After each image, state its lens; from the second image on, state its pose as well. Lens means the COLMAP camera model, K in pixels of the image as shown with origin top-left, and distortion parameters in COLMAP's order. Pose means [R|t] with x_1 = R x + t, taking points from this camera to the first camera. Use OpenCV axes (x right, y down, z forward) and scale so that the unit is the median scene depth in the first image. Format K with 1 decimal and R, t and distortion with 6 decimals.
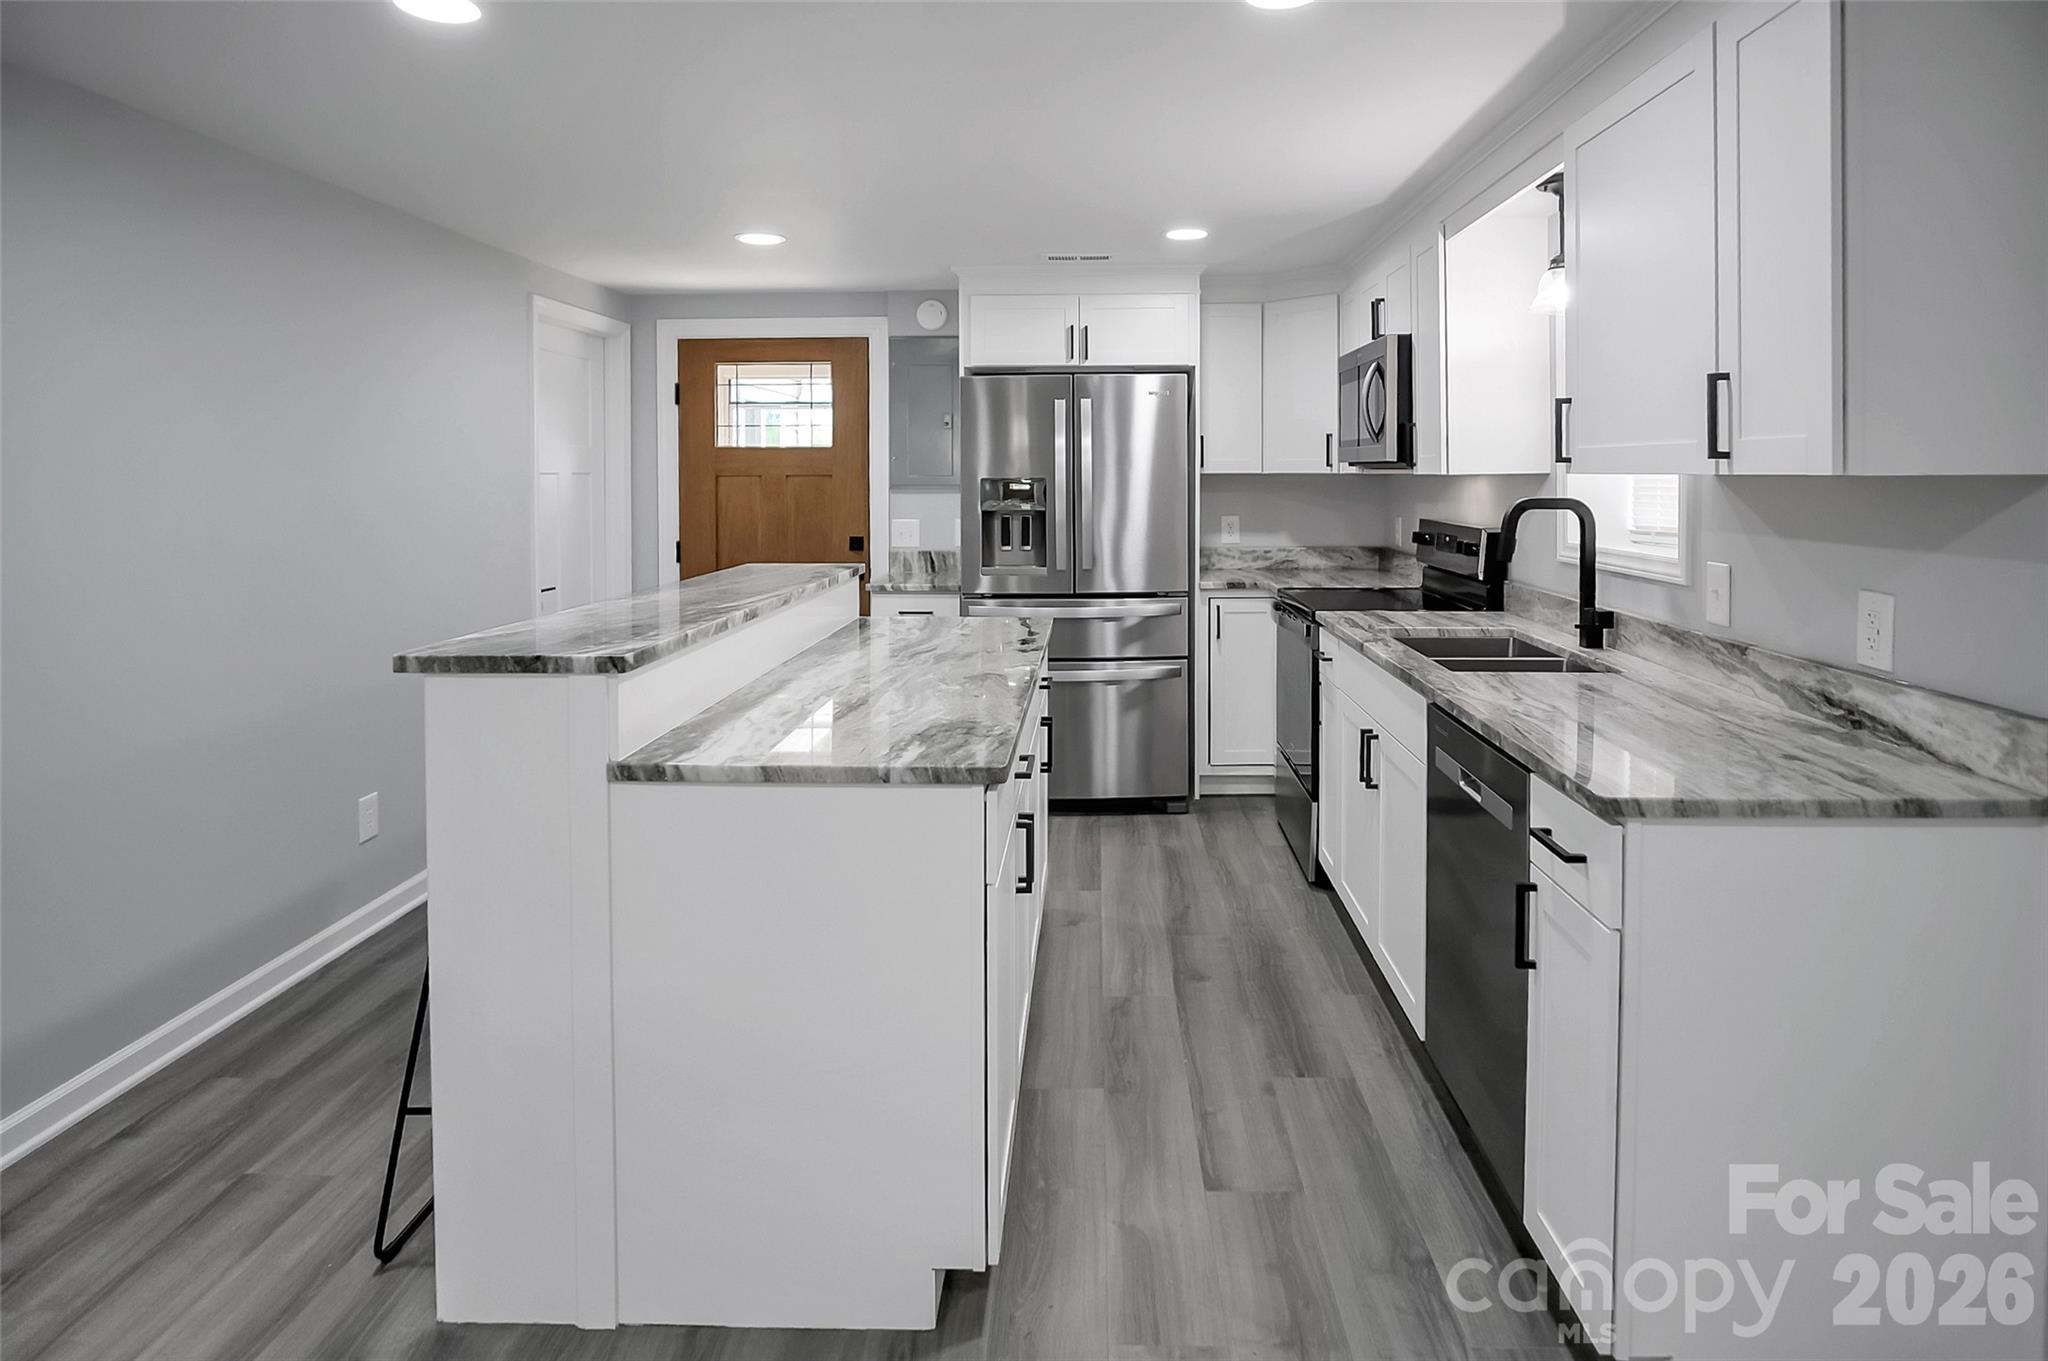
lens RADIAL K [[1133.2, 0, 1067.0], [0, 1133.2, 493.2], [0, 0, 1]] dist [-0.032980, 0.007136]
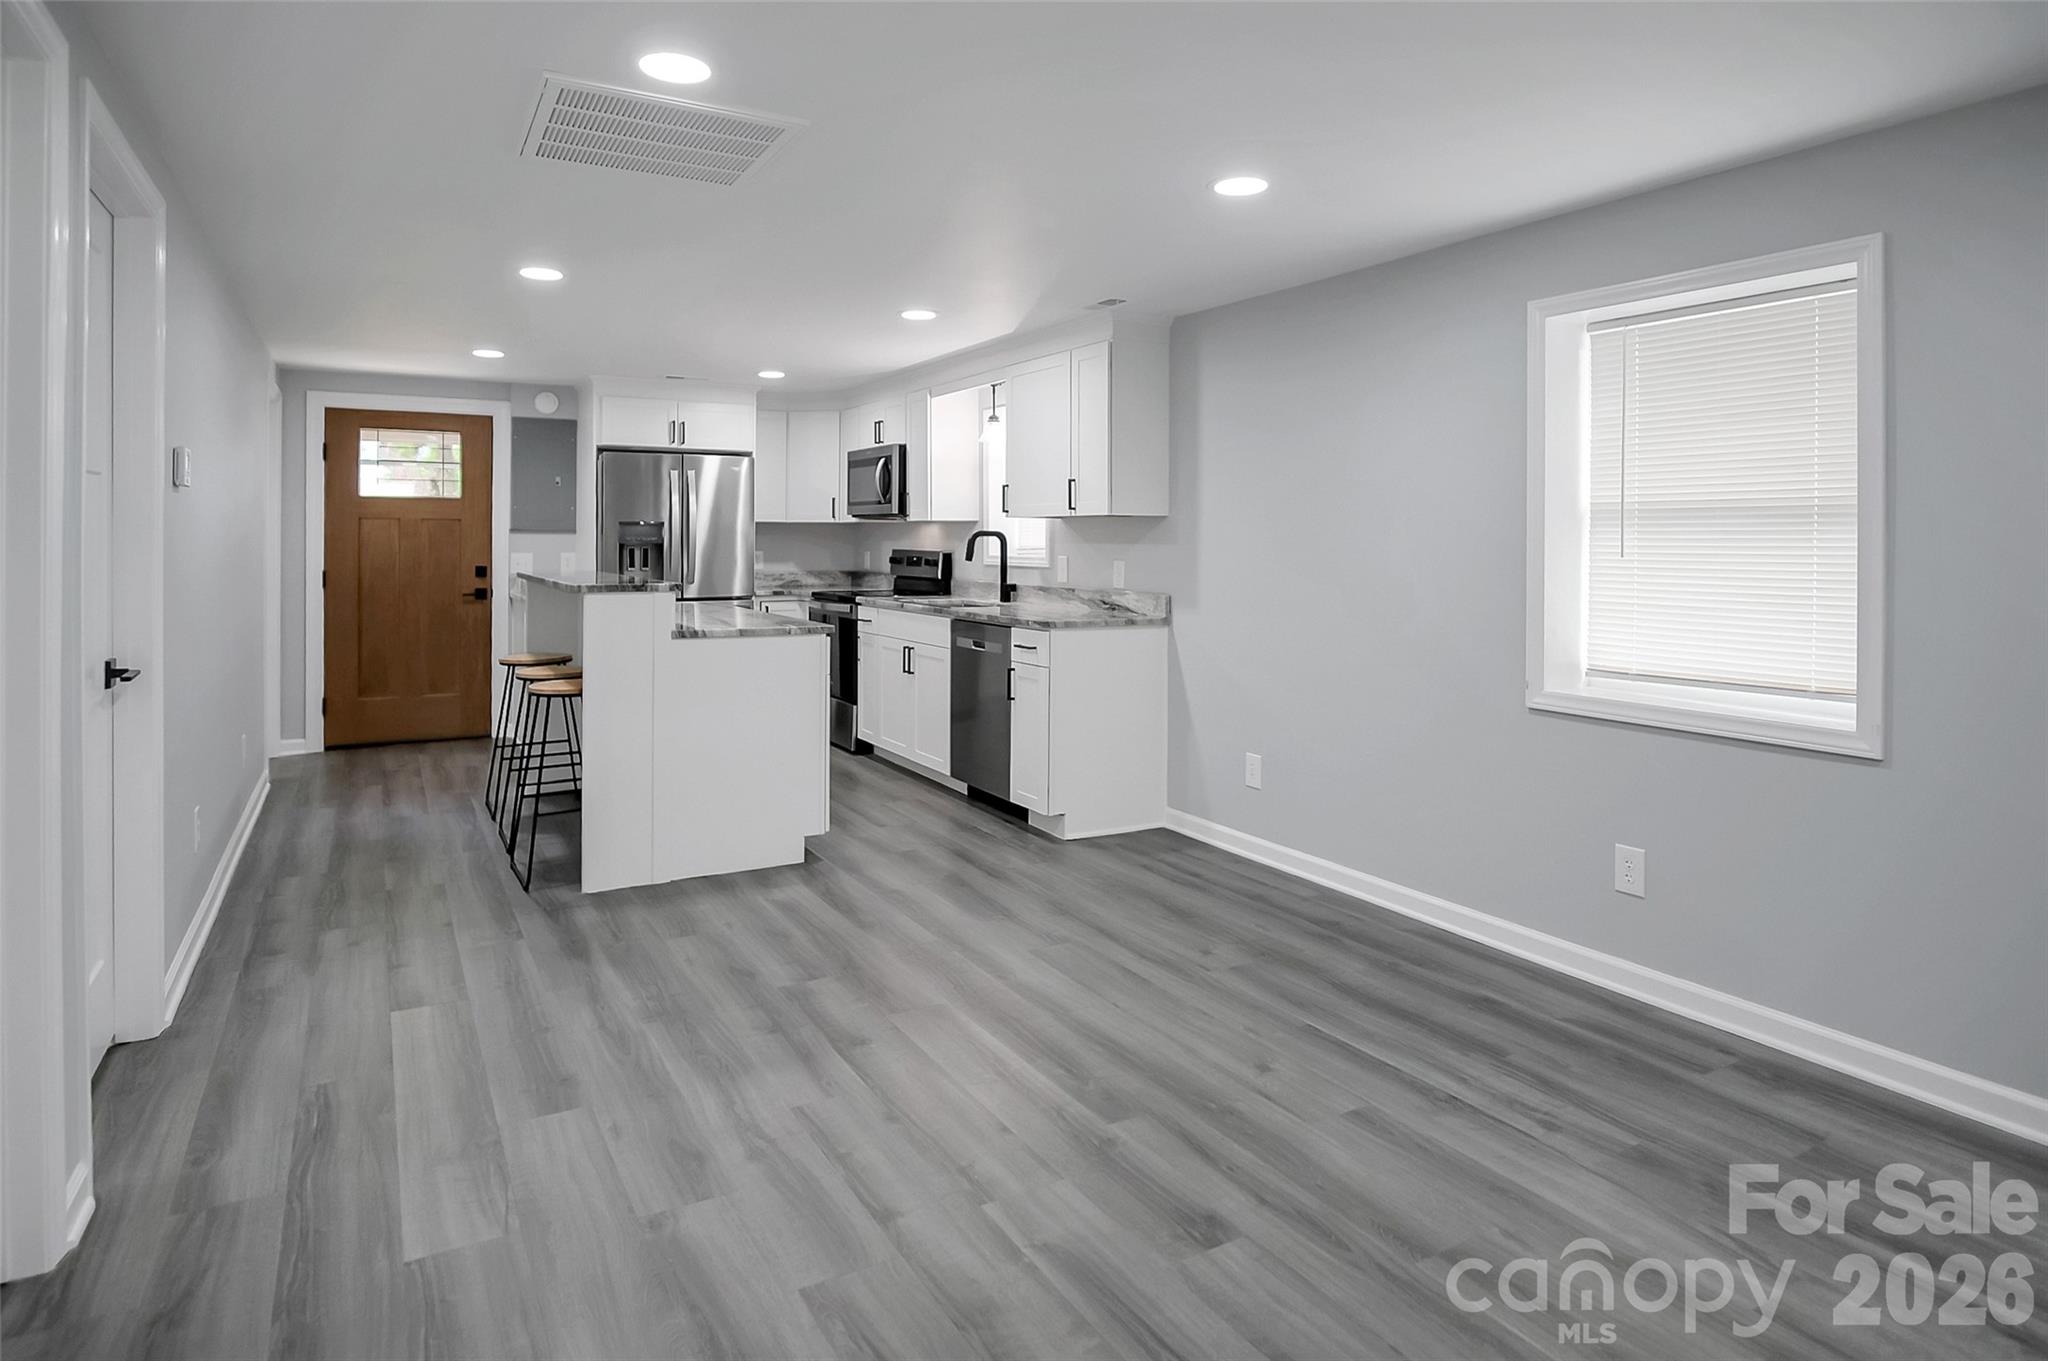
lens RADIAL K [[1133.2, 0, 981.6], [0, 1133.2, 519.6], [0, 0, 1]] dist [-0.032980, 0.007136]
pose [[0.872610, 0.018560, 0.488064, -0.384461], [-0.001068, 0.999348, -0.036093, 0.037524], [-0.488416, 0.030974, 0.872061, -0.522918]]
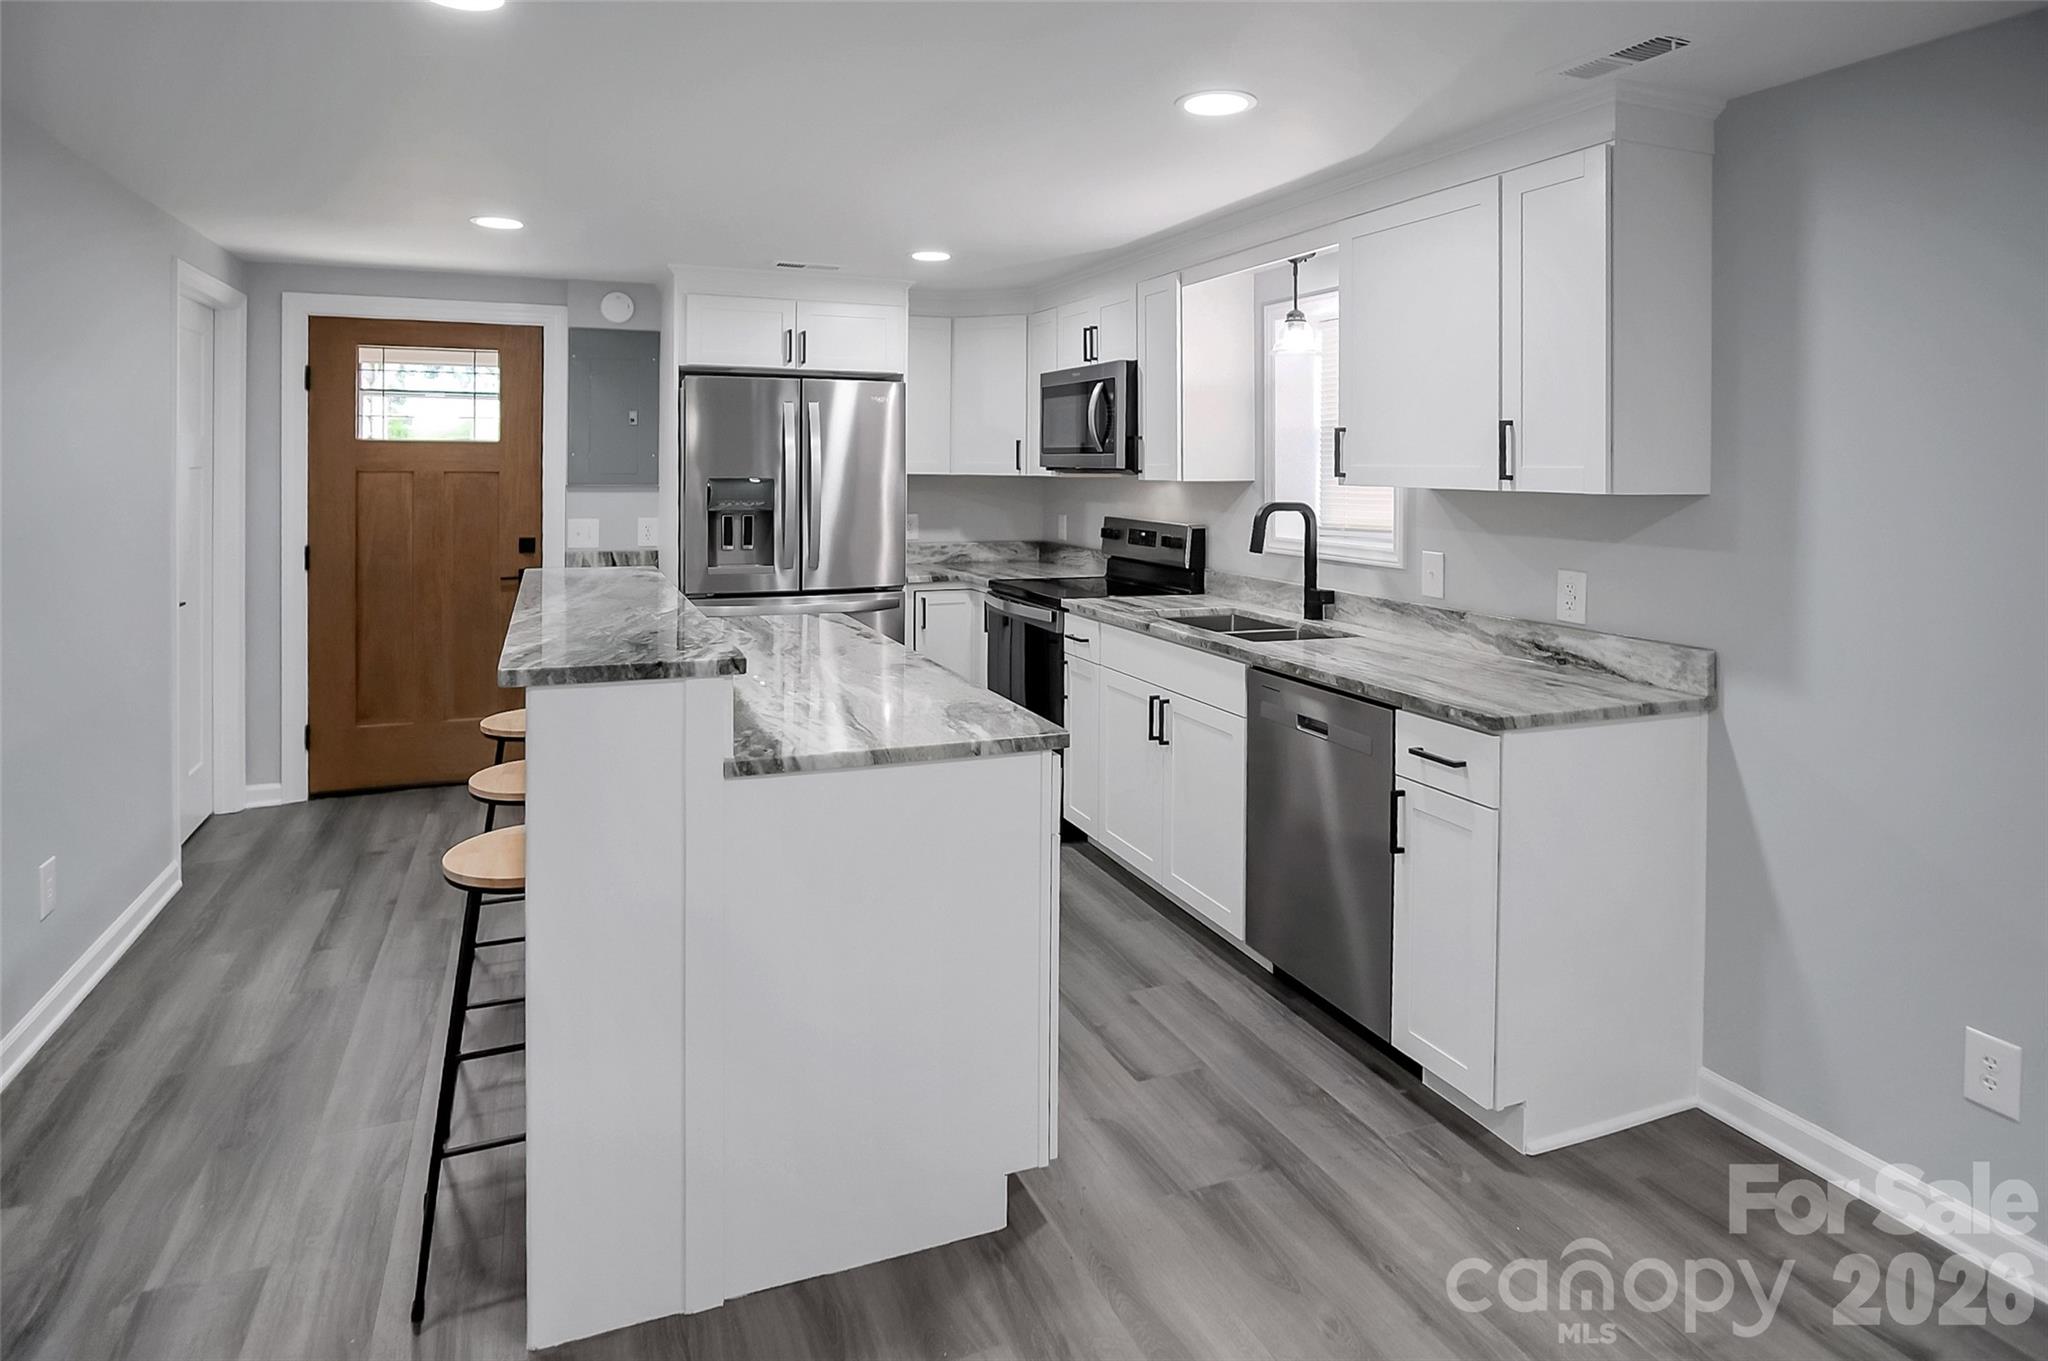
lens RADIAL K [[1133.2, 0, 1016.8], [0, 1133.2, 477.3], [0, 0, 1]] dist [-0.032980, 0.007136]
pose [[0.918106, 0.009904, 0.396212, -0.222399], [-0.006589, 0.999931, -0.009725, -0.006007], [-0.396281, 0.006318, 0.918108, -0.027828]]
